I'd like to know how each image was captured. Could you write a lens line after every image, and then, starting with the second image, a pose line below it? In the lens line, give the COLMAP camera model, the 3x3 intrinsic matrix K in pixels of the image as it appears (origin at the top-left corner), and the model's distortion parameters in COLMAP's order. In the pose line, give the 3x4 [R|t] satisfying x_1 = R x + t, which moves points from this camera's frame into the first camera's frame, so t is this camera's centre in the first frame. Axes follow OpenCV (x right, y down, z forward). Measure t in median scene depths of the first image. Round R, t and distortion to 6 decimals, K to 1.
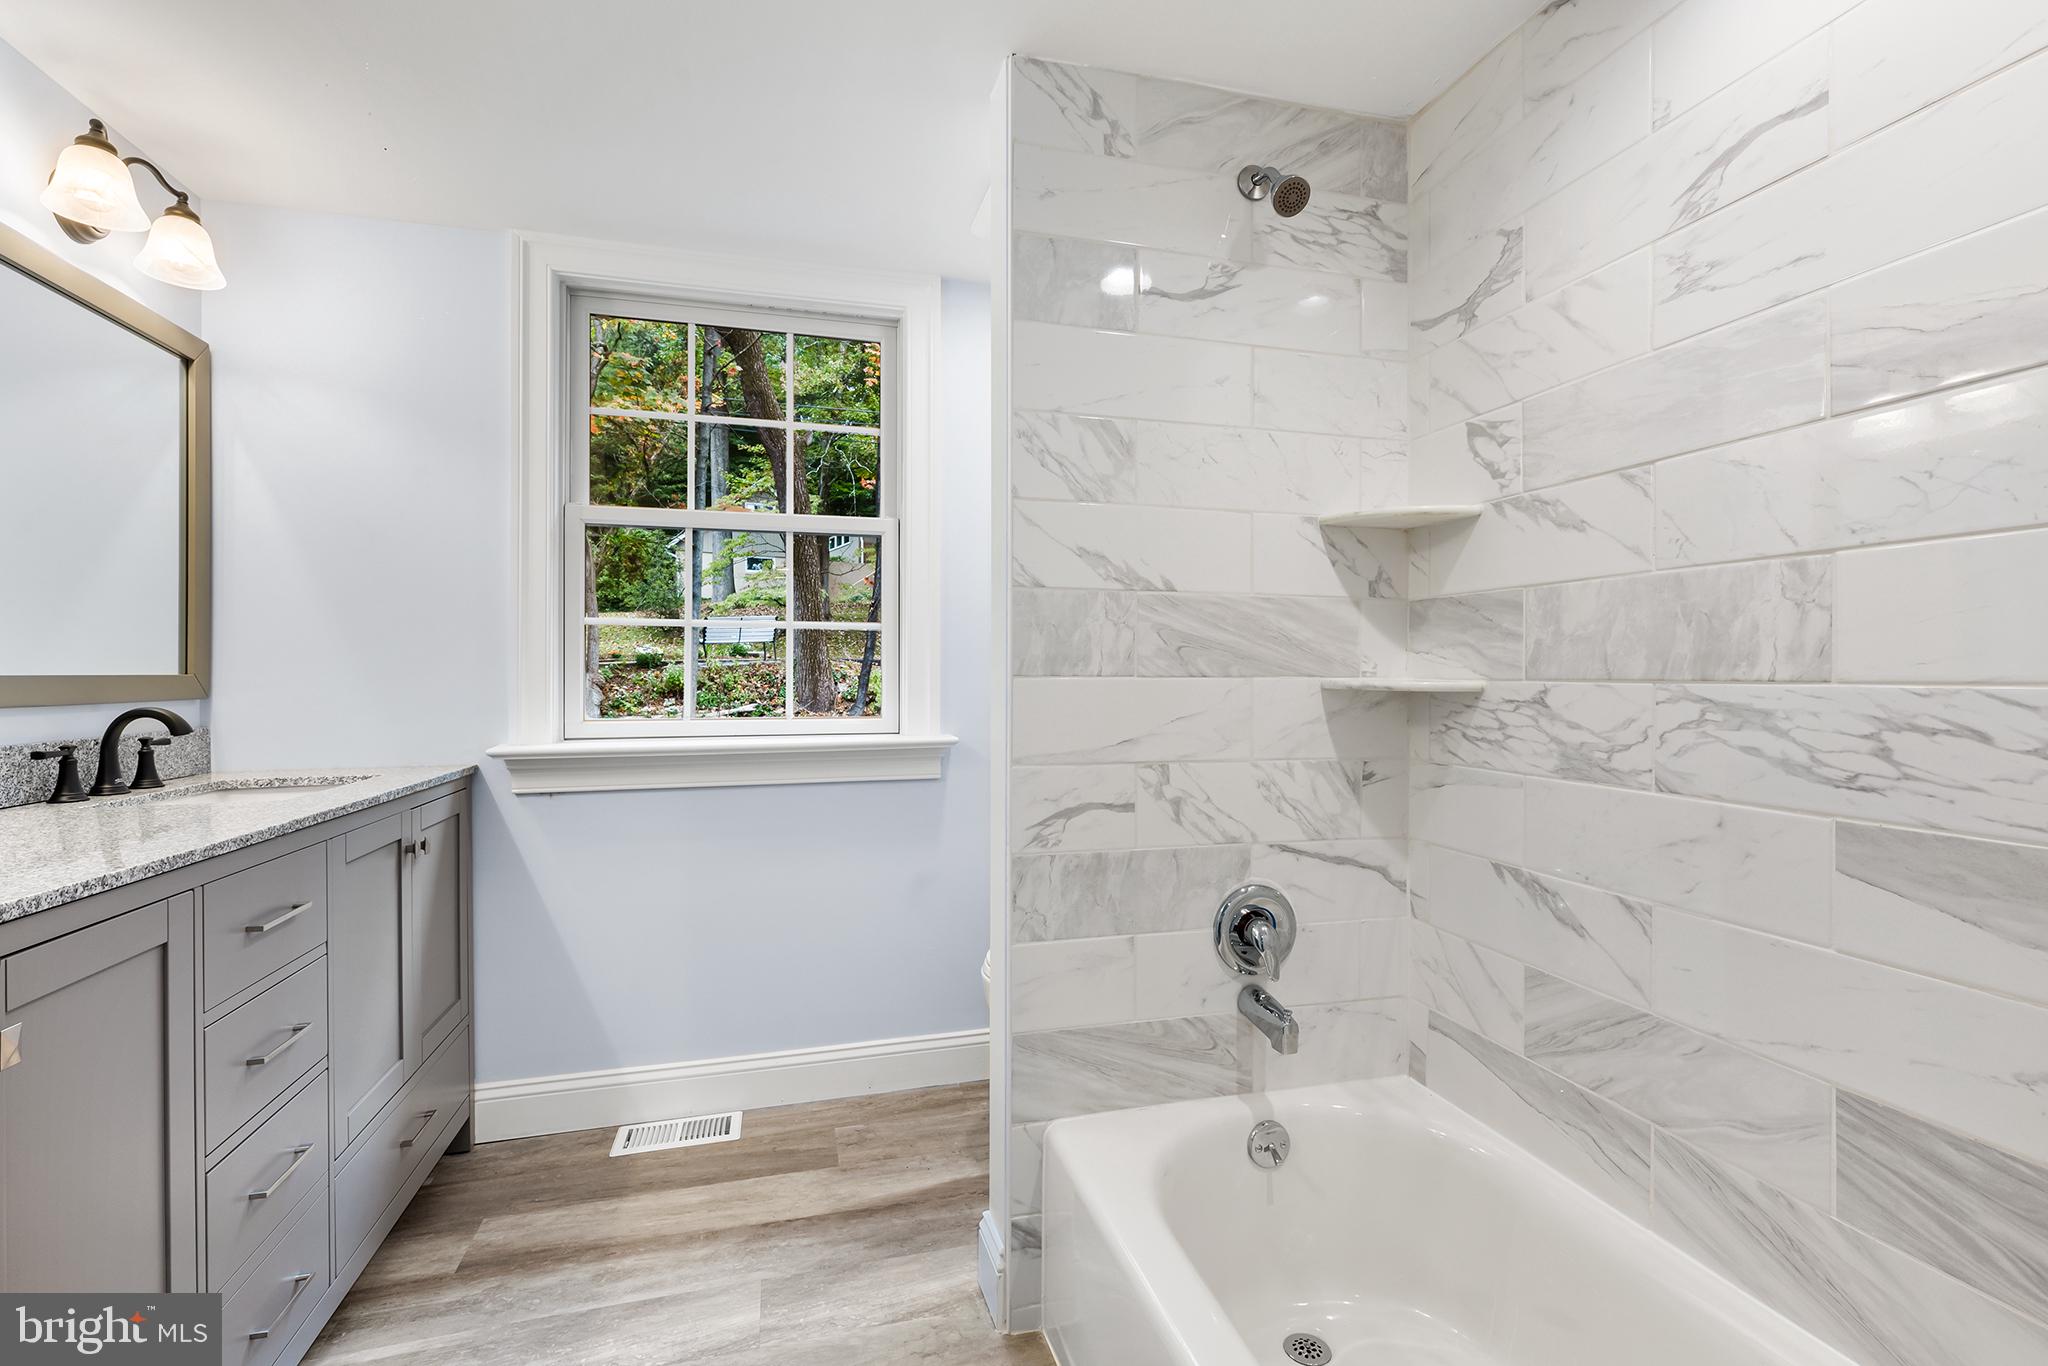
lens RADIAL K [[923.3, 0, 1032.5], [0, 923.3, 674.4], [0, 0, 1]] dist [0.003915, -0.000608]
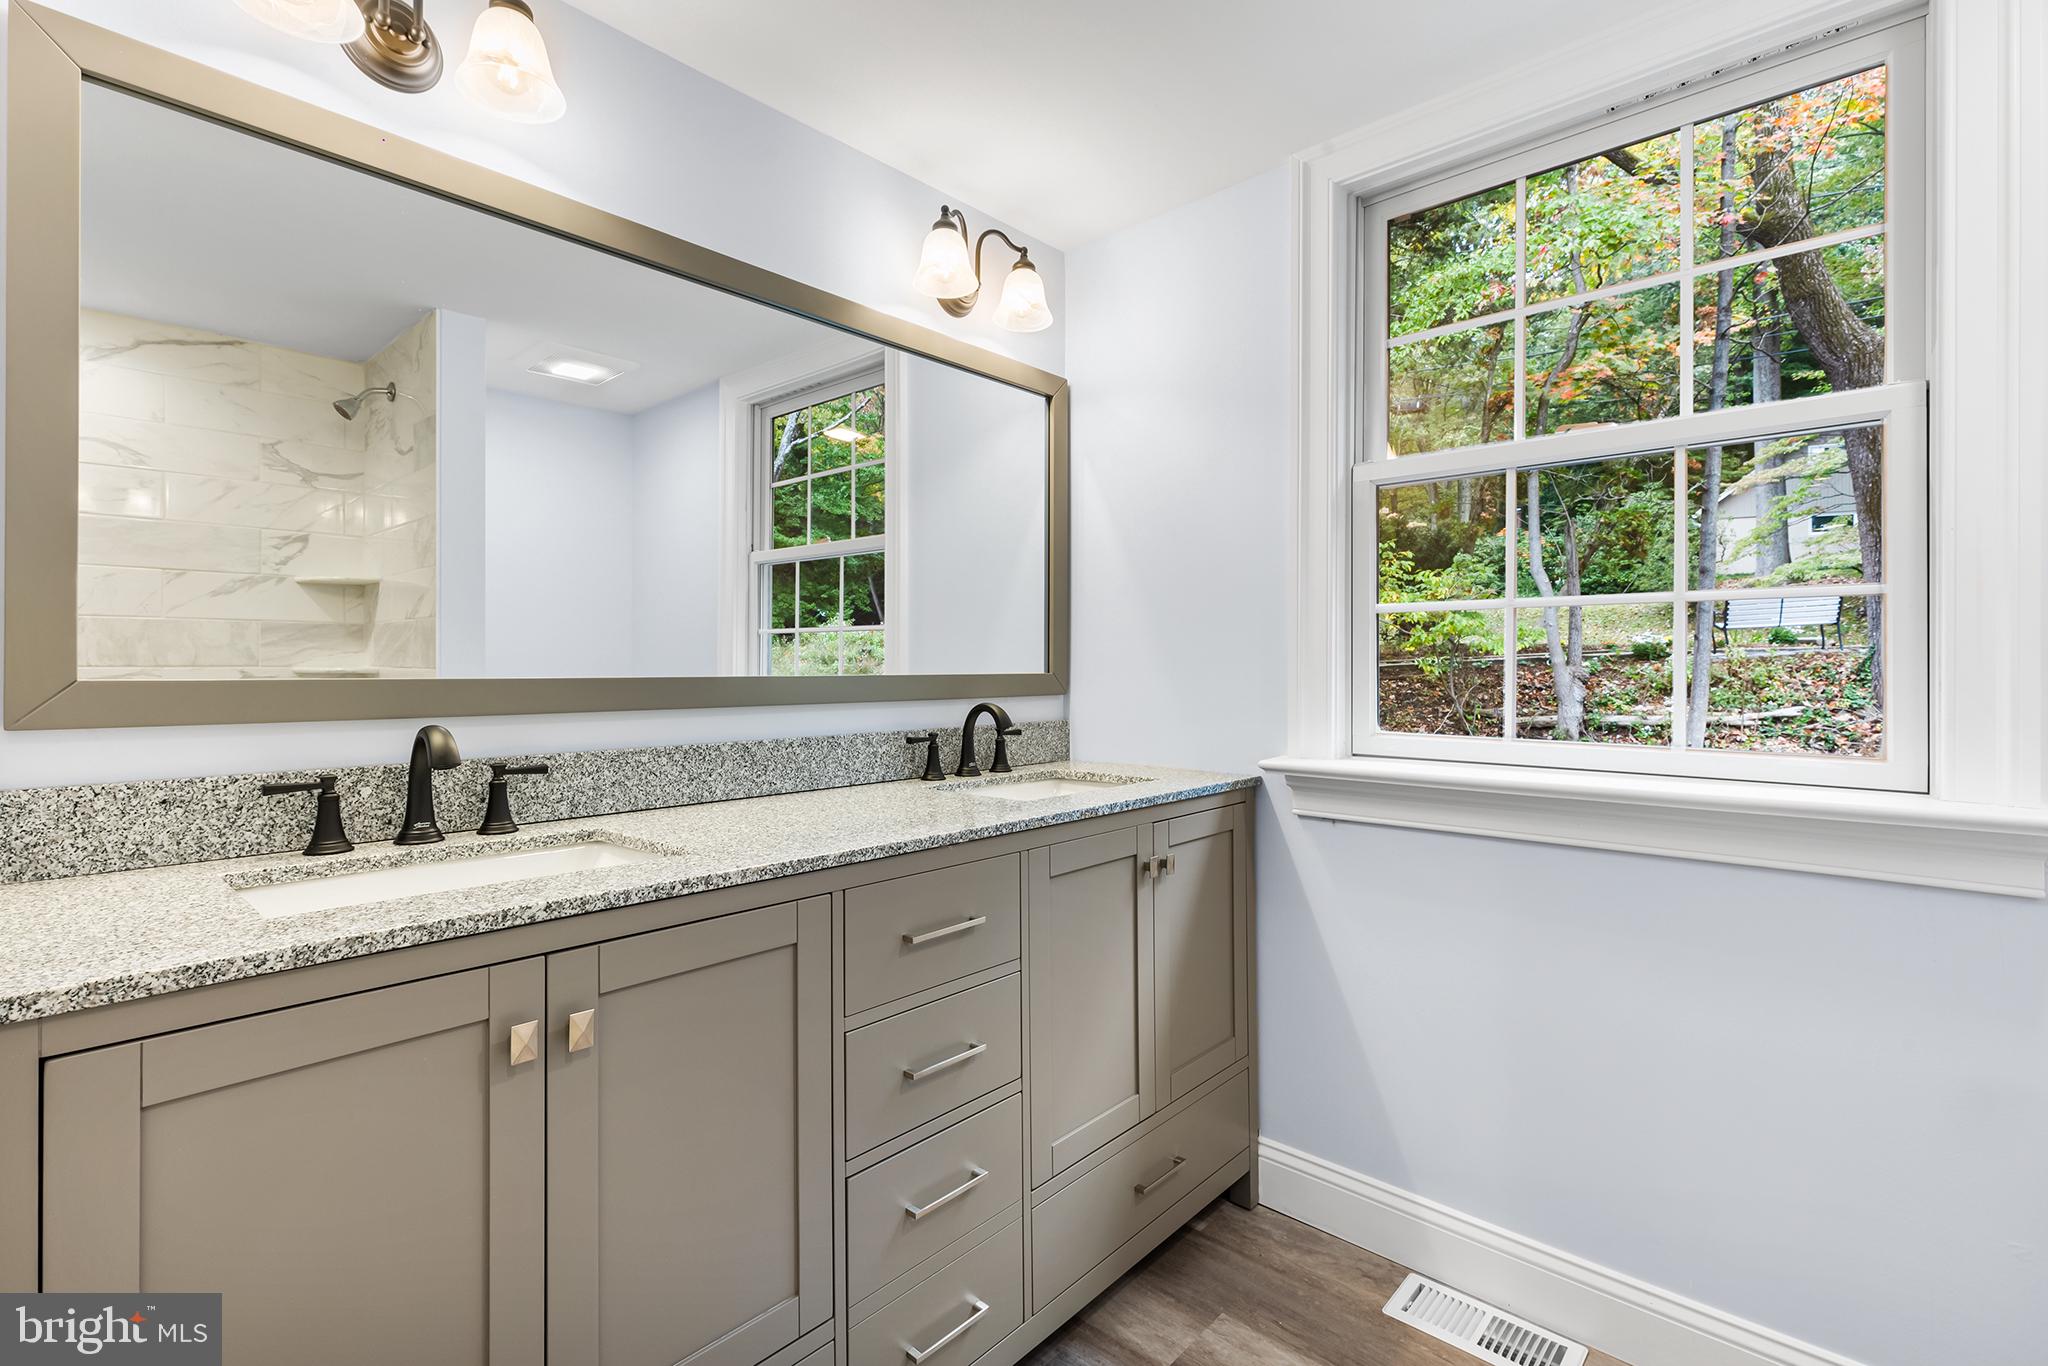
lens RADIAL K [[923.3, 0, 1023.2], [0, 923.3, 663.6], [0, 0, 1]] dist [0.003915, -0.000608]
pose [[0.528709, -0.000224, -0.848803, 0.031803], [-0.001285, 0.999999, -0.001063, -0.009393], [0.848802, 0.001653, 0.528708, 0.344443]]
